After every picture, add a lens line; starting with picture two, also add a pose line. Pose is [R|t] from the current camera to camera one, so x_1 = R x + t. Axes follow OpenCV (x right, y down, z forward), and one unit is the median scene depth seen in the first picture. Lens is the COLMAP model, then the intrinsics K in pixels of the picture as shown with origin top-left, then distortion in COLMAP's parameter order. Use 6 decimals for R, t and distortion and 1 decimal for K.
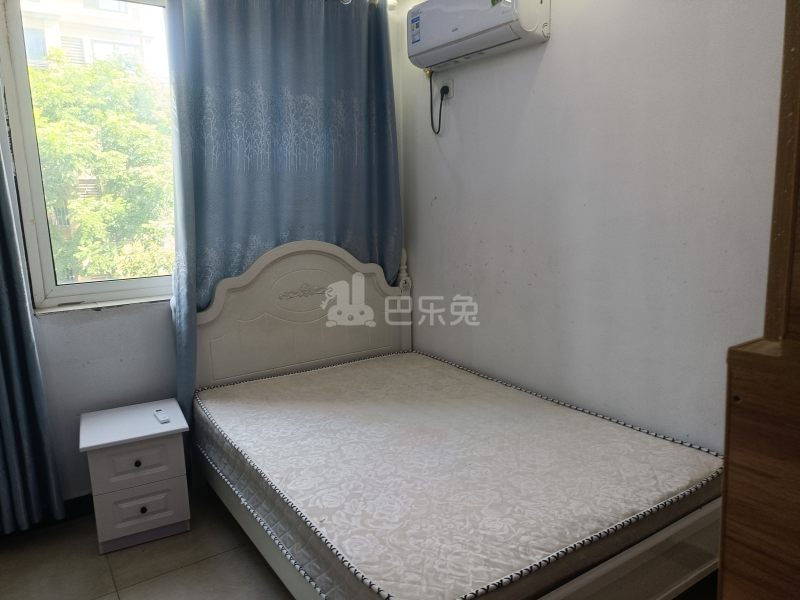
lens RADIAL K [[588.4, 0, 400.0], [0, 588.4, 300.0], [0, 0, 1]] dist [0.025535, -0.001113]
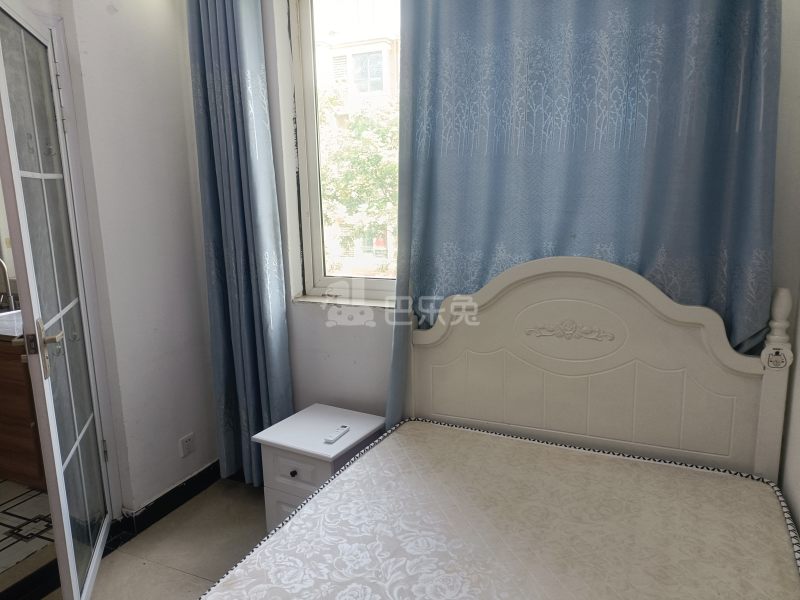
lens RADIAL K [[588.4, 0, 400.0], [0, 588.4, 300.0], [0, 0, 1]] dist [0.025535, -0.001113]
pose [[0.516888, 0.175151, -0.837944, 0.332877], [-0.135009, 0.983274, 0.122248, -0.117202], [0.845340, 0.049942, 0.531889, 0.524587]]
